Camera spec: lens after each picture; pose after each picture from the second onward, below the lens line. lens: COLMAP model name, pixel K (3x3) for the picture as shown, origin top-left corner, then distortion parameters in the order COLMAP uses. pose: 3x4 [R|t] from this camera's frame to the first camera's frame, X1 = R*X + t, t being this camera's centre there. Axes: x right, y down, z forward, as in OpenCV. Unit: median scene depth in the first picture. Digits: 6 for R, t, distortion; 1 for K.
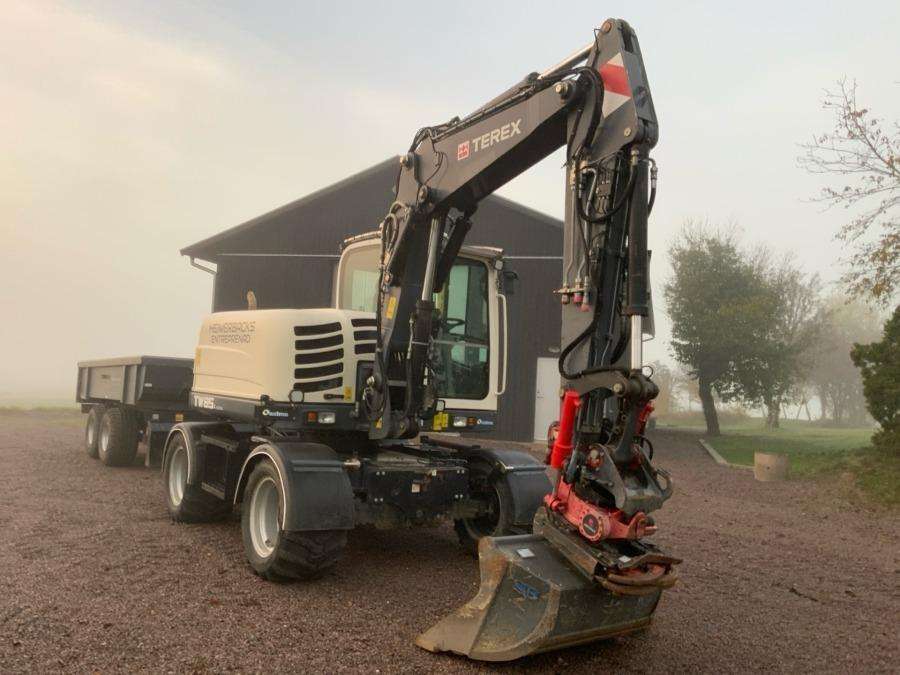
lens RADIAL K [[734.2, 0, 447.2], [0, 734.2, 336.7], [0, 0, 1]] dist [0.111766, -0.226116]
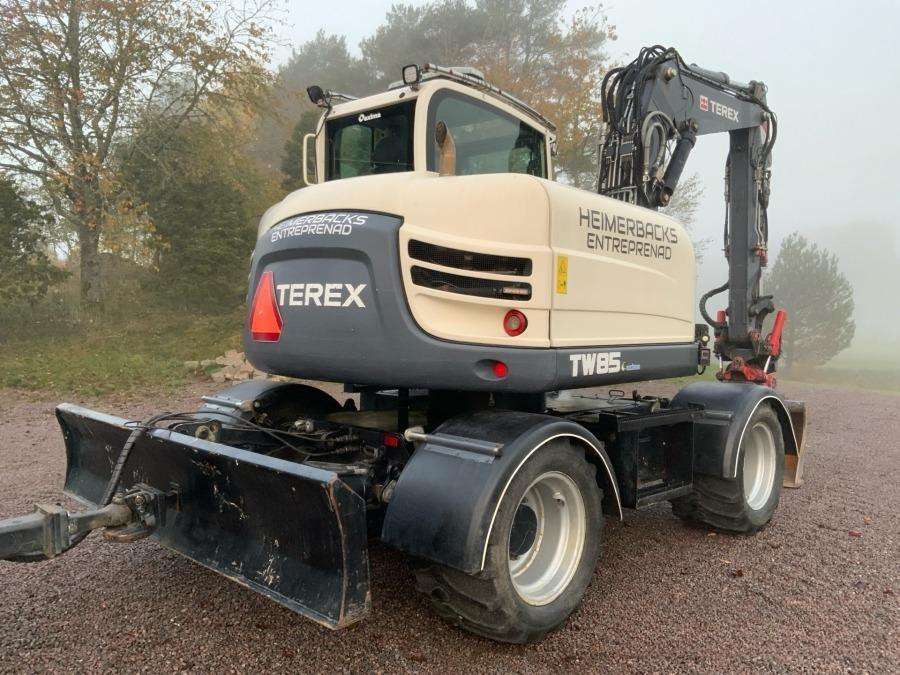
lens RADIAL K [[737.6, 0, 446.2], [0, 737.6, 336.9], [0, 0, 1]] dist [0.106494, -0.229992]
pose [[-0.179662, -0.093834, 0.979243, -0.927463], [-0.088931, 0.992914, 0.078828, 0.043638], [-0.979700, -0.072923, -0.186734, 1.372398]]
